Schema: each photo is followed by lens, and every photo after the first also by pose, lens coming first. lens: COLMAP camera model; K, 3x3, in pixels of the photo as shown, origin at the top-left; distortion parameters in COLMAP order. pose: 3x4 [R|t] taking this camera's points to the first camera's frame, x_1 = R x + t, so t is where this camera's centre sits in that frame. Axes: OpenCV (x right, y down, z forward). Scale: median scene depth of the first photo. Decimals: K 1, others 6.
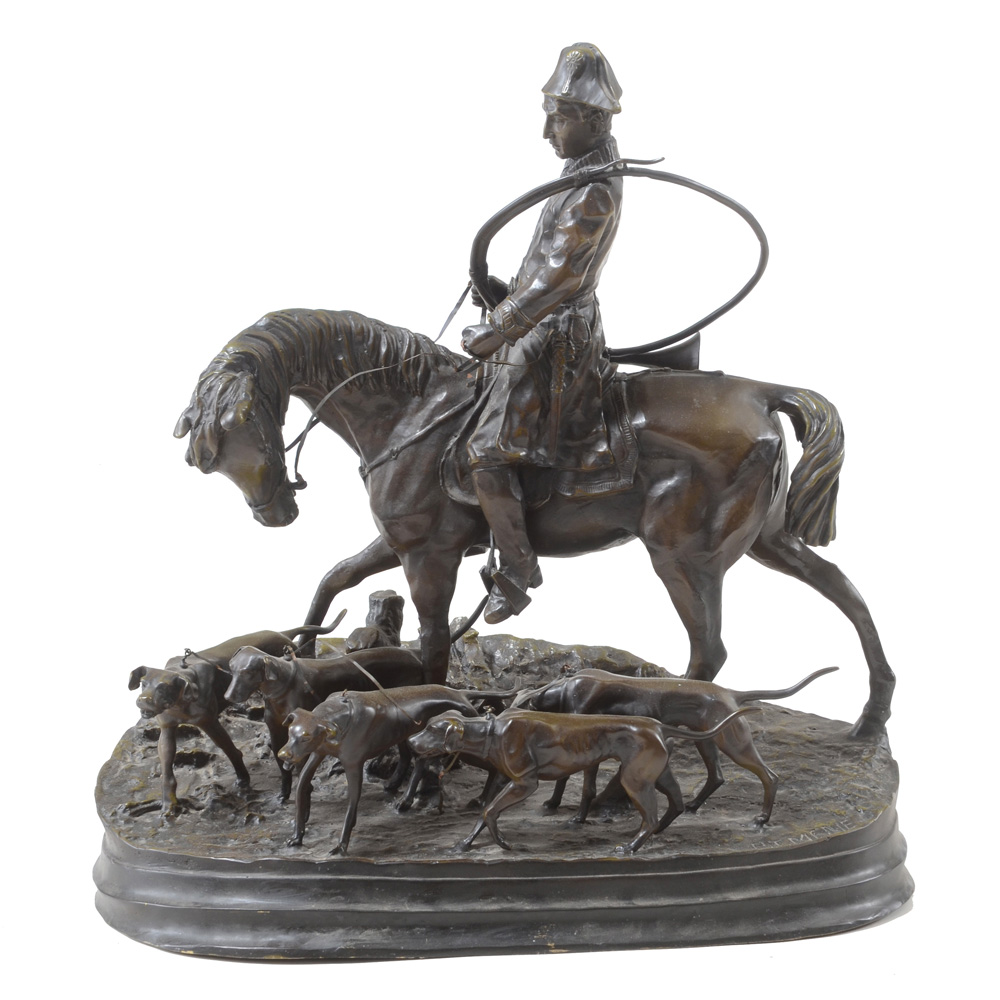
lens RADIAL K [[3452.5, 0, 563.0], [0, 3452.5, 498.1], [0, 0, 1]] dist [0.255838, 2.841956]
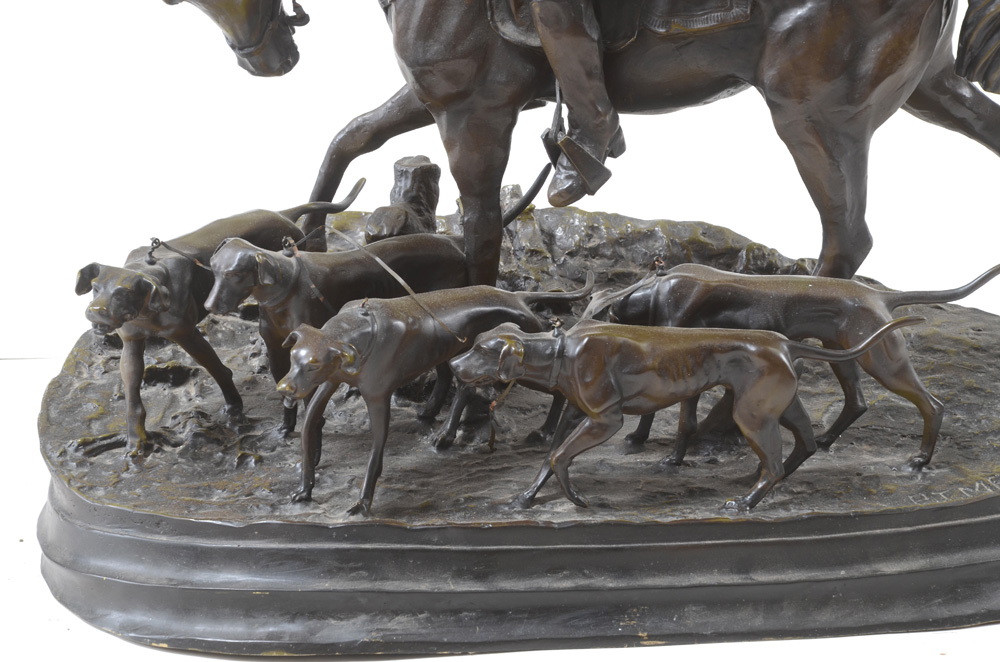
lens RADIAL K [[3226.0, 0, 500.0], [0, 3226.0, 331.0], [0, 0, 1]] dist [0.869712, 0.710912]
pose [[0.999789, -0.005070, -0.019900, -0.019510], [0.007206, 0.994040, 0.108776, -0.013257], [0.019230, -0.108896, 0.993867, 0.297557]]
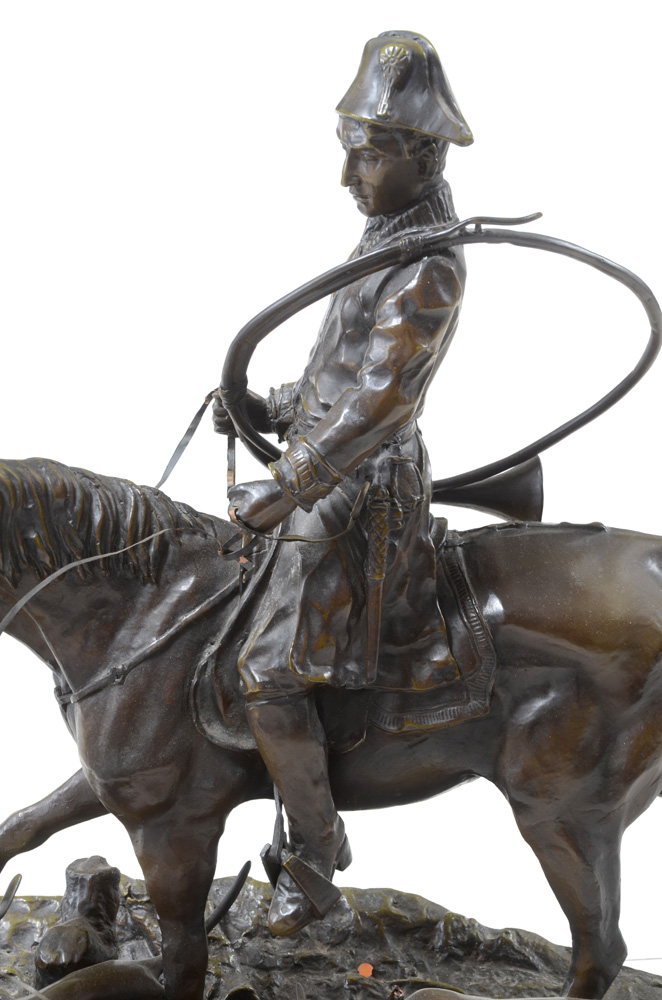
lens RADIAL K [[2758.7, 0, 331.0], [0, 2758.7, 500.0], [0, 0, 1]] dist [0.620959, 0.647836]
pose [[0.989266, -0.043158, 0.139604, -0.081441], [0.035923, 0.997898, 0.053939, -0.072980], [-0.141639, -0.048345, 0.988737, 0.483613]]
